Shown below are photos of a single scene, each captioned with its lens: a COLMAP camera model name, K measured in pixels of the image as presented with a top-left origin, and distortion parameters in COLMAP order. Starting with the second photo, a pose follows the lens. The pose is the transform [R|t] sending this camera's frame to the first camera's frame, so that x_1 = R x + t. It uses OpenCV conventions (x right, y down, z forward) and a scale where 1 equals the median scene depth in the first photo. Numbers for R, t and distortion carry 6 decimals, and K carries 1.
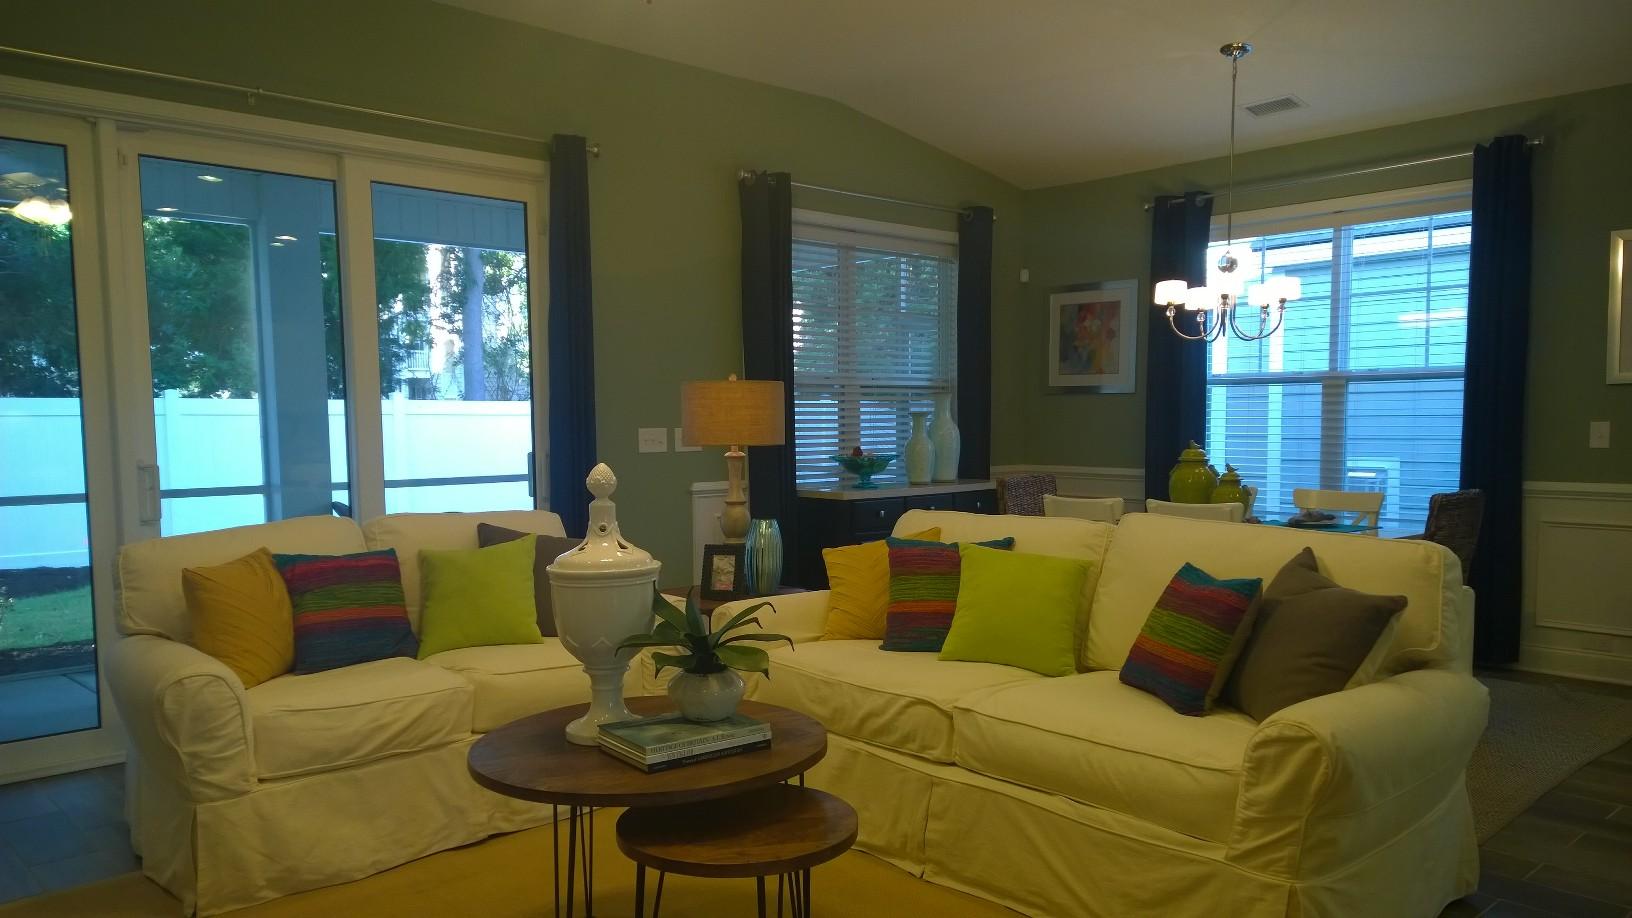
lens RADIAL K [[1118.0, 0, 815.3], [0, 1118.0, 504.1], [0, 0, 1]] dist [-0.007677, -0.002307]
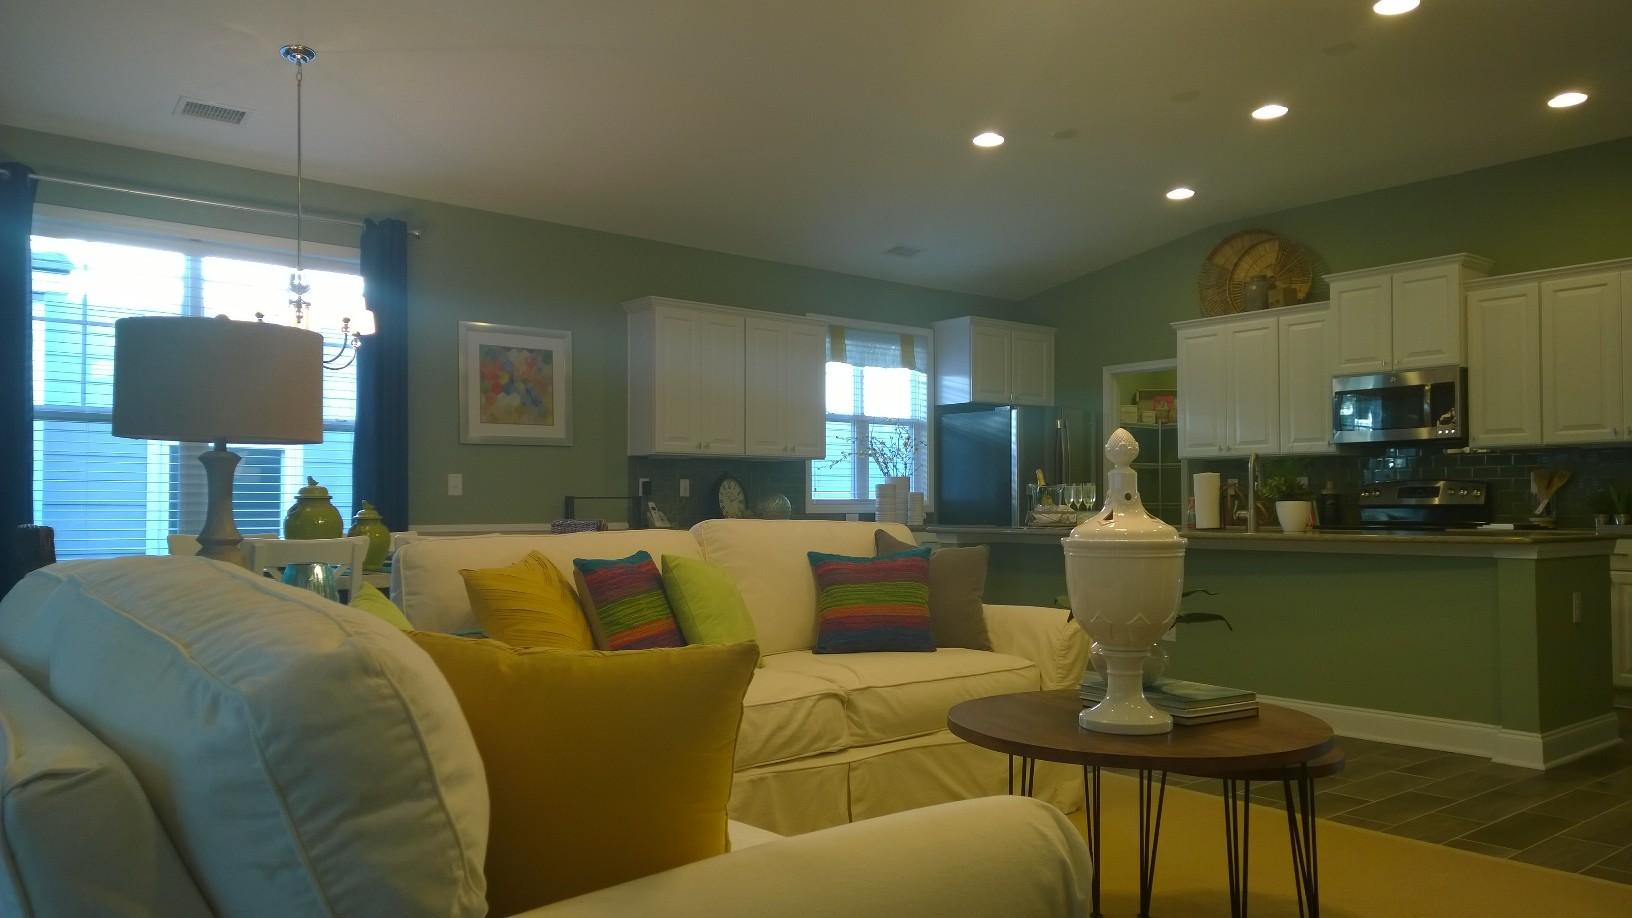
lens RADIAL K [[1167.4, 0, 823.9], [0, 1167.4, 480.7], [0, 0, 1]] dist [0.102967, -0.082930]
pose [[0.027297, 0.035722, 0.998989, -0.968765], [0.075116, 0.996463, -0.037684, 0.020873], [-0.996801, 0.076069, 0.024517, 0.951550]]
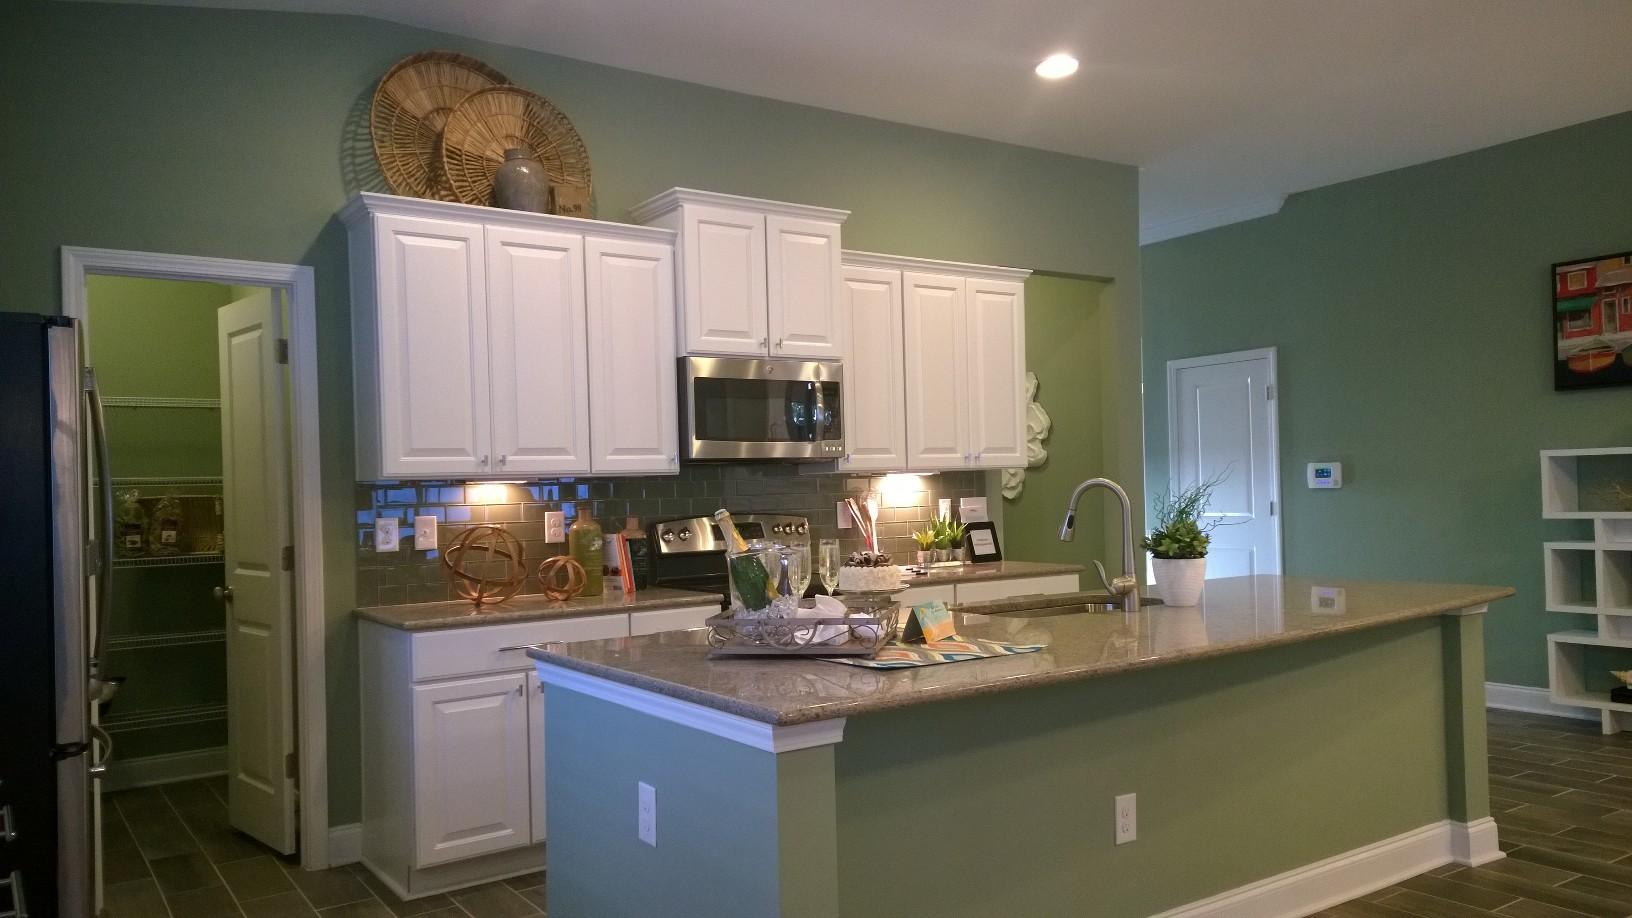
lens RADIAL K [[1180.8, 0, 820.7], [0, 1180.8, 487.0], [0, 0, 1]] dist [0.084849, -0.083142]
pose [[-0.990623, 0.052514, 0.126129, 0.029308], [0.059341, 0.996934, 0.050994, -0.036203], [-0.123065, 0.058001, -0.990702, 1.189595]]
